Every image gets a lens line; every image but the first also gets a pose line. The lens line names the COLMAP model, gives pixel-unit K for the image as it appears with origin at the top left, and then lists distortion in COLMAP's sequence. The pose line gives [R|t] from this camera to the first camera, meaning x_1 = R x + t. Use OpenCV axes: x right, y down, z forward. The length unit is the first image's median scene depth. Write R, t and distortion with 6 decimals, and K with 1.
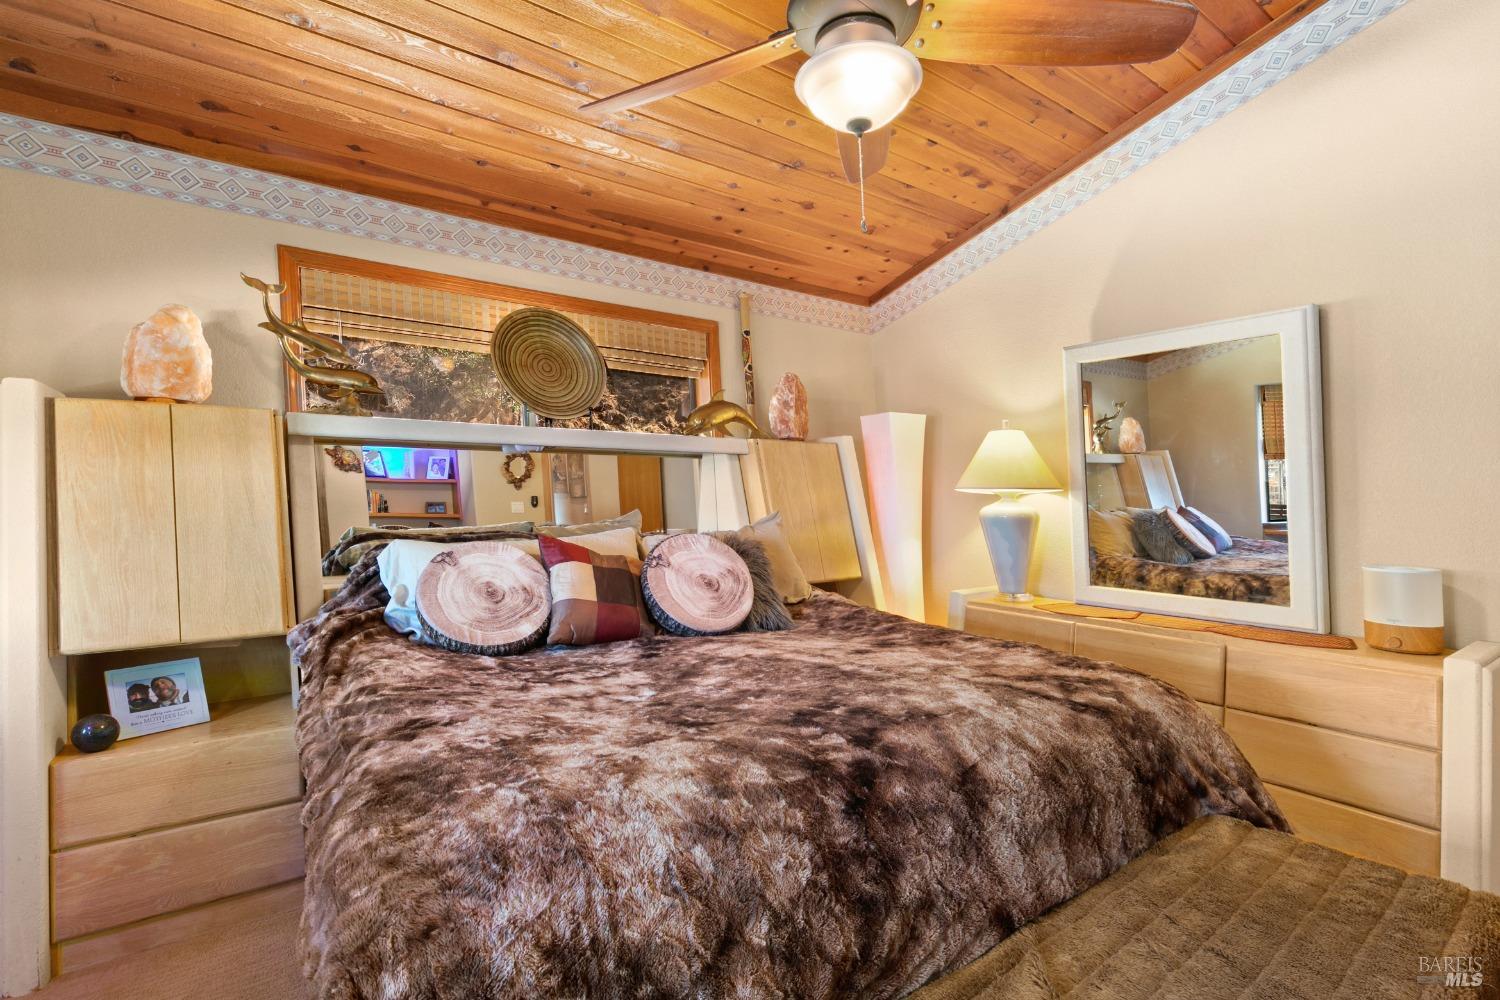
lens RADIAL K [[694.4, 0, 751.6], [0, 694.4, 504.4], [0, 0, 1]] dist [0.003580, -0.000826]
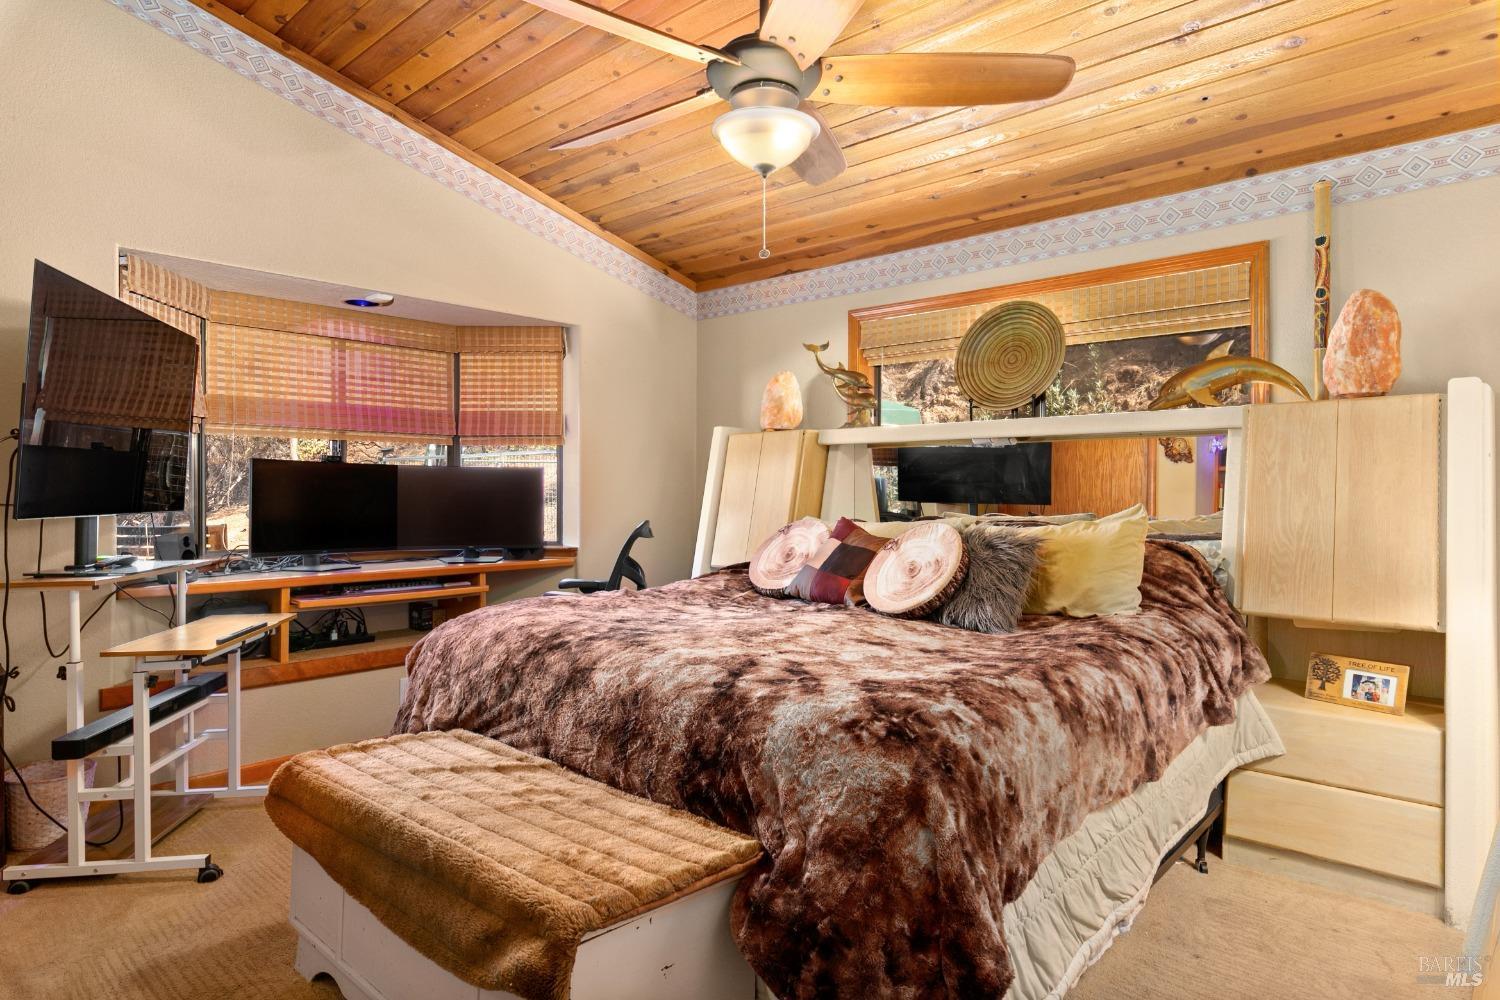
lens RADIAL K [[870.9, 0, 751.9], [0, 870.9, 496.4], [0, 0, 1]] dist [-0.008598, 0.000414]
pose [[0.199700, 0.010148, -0.979804, 0.902686], [-0.013128, 0.999884, 0.007680, -0.002940], [0.979769, 0.011329, 0.199811, 0.394209]]
